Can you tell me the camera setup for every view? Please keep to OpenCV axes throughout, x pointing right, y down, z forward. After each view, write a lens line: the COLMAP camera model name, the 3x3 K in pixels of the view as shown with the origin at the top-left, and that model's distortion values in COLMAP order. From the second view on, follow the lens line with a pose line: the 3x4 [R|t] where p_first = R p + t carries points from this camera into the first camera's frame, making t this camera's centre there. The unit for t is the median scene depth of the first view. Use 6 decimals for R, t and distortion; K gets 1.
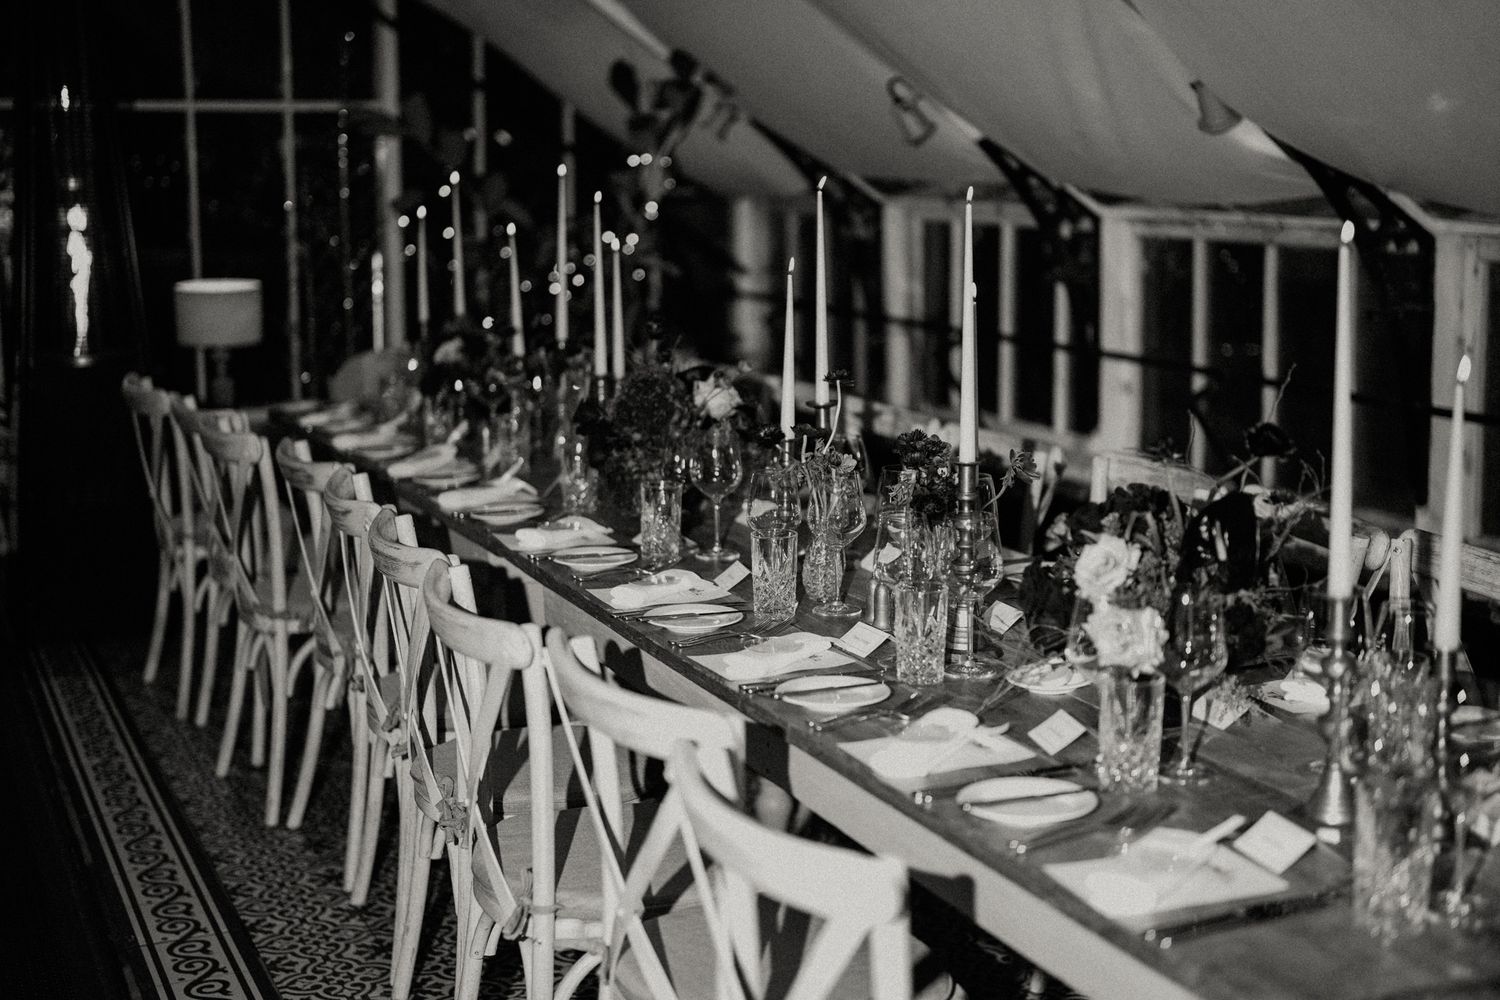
lens RADIAL K [[2151.5, 0, 750.3], [0, 2151.5, 501.8], [0, 0, 1]] dist [-0.053846, 0.004797]
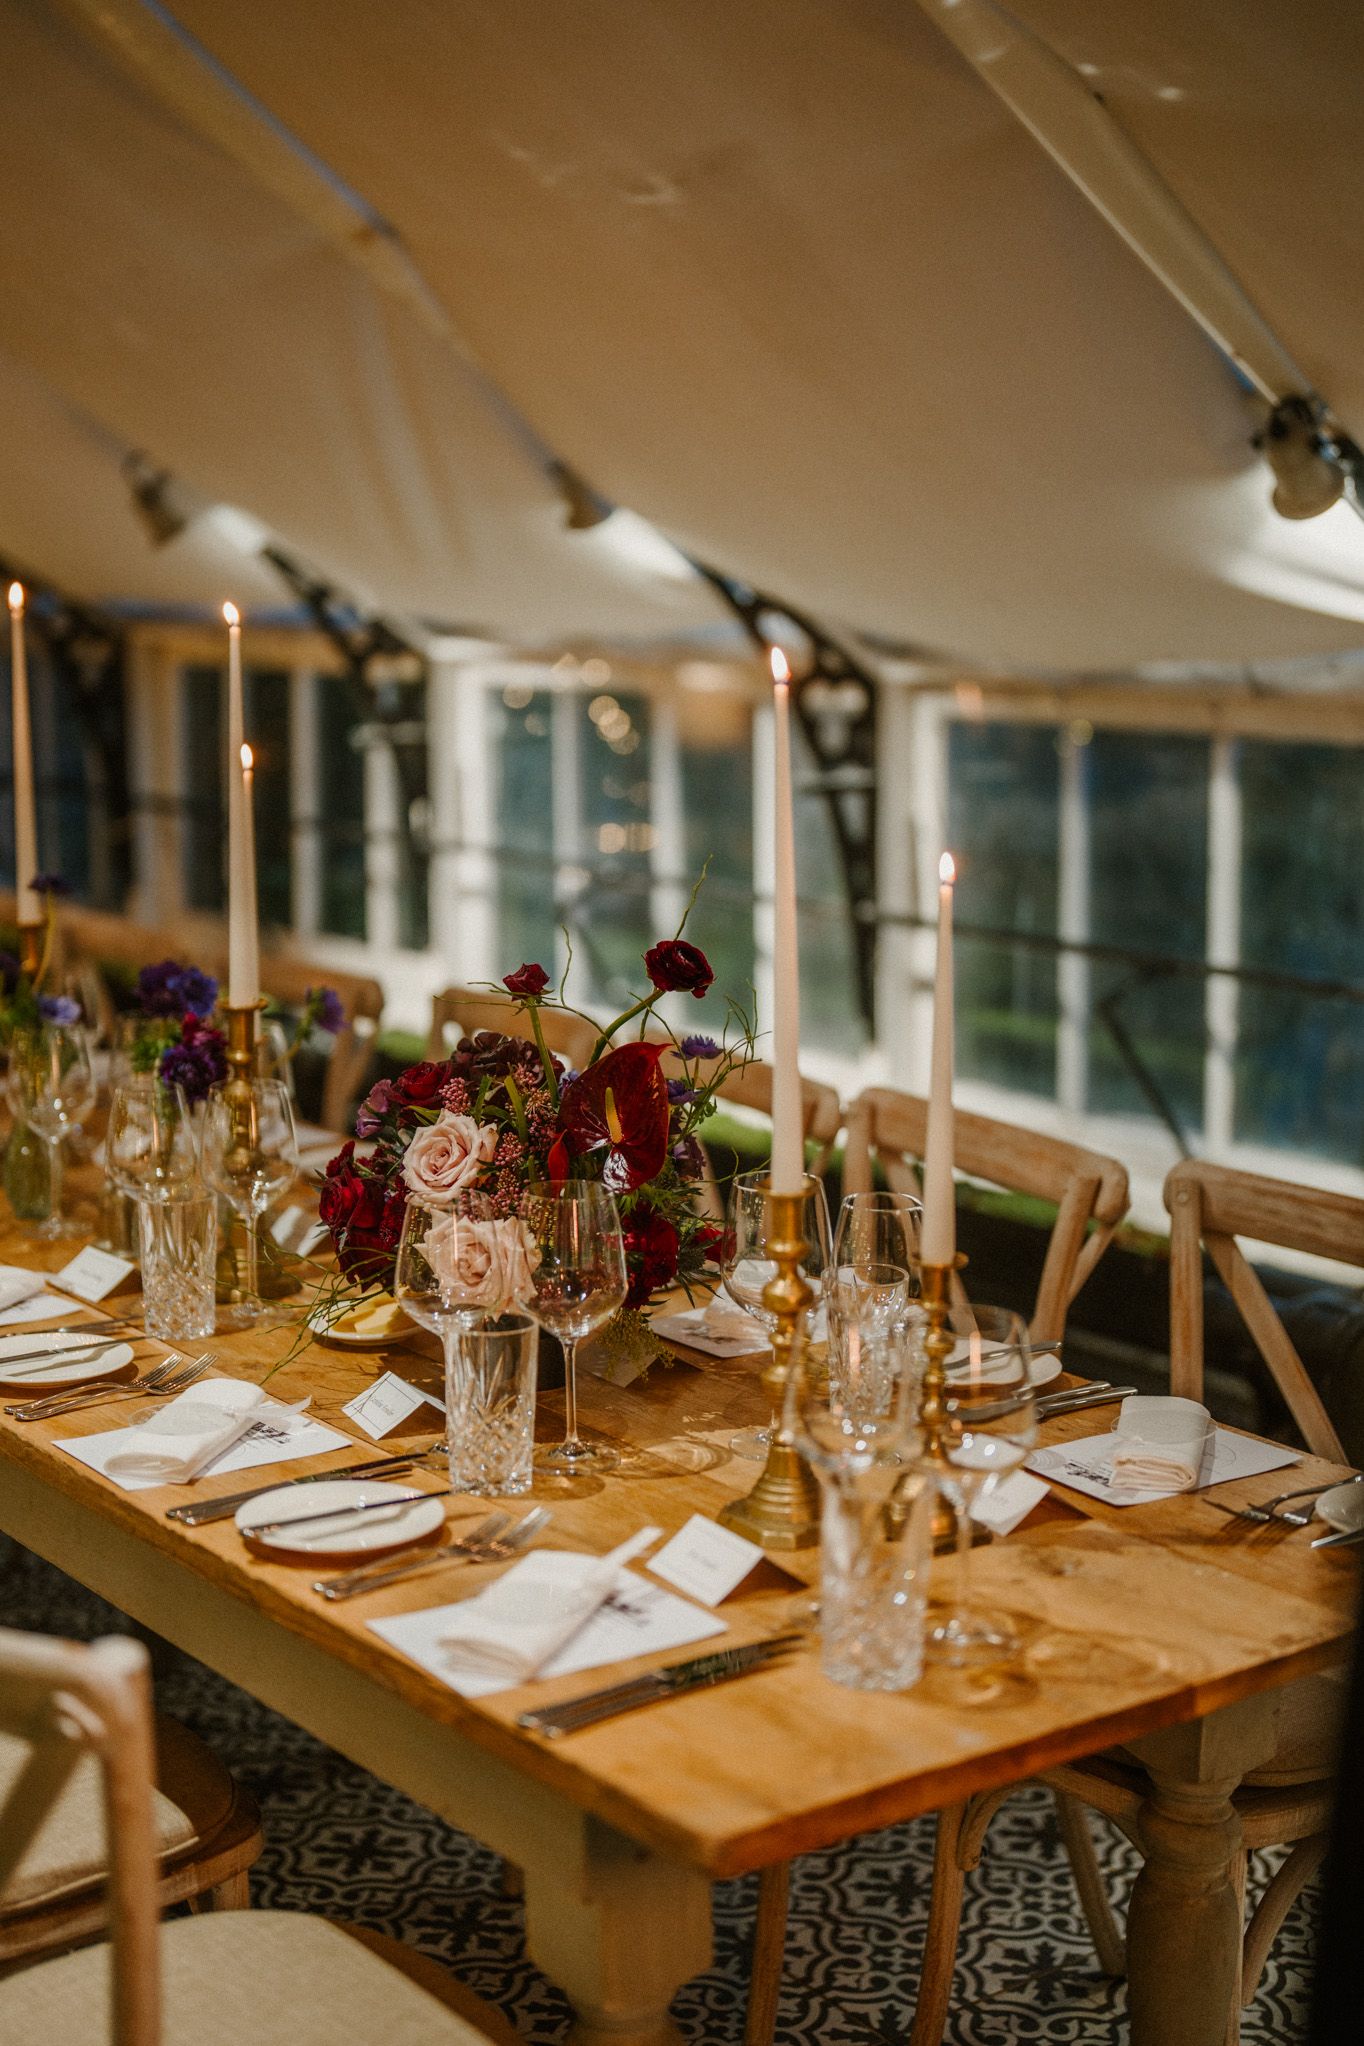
lens RADIAL K [[2801.7, 0, 681.6], [0, 2801.7, 1076.7], [0, 0, 1]] dist [0.022311, 0.009063]
pose [[0.969420, -0.029605, 0.243617, 0.021760], [0.026571, 0.999523, 0.015734, -0.007173], [-0.243966, -0.008780, 0.969744, 0.122237]]
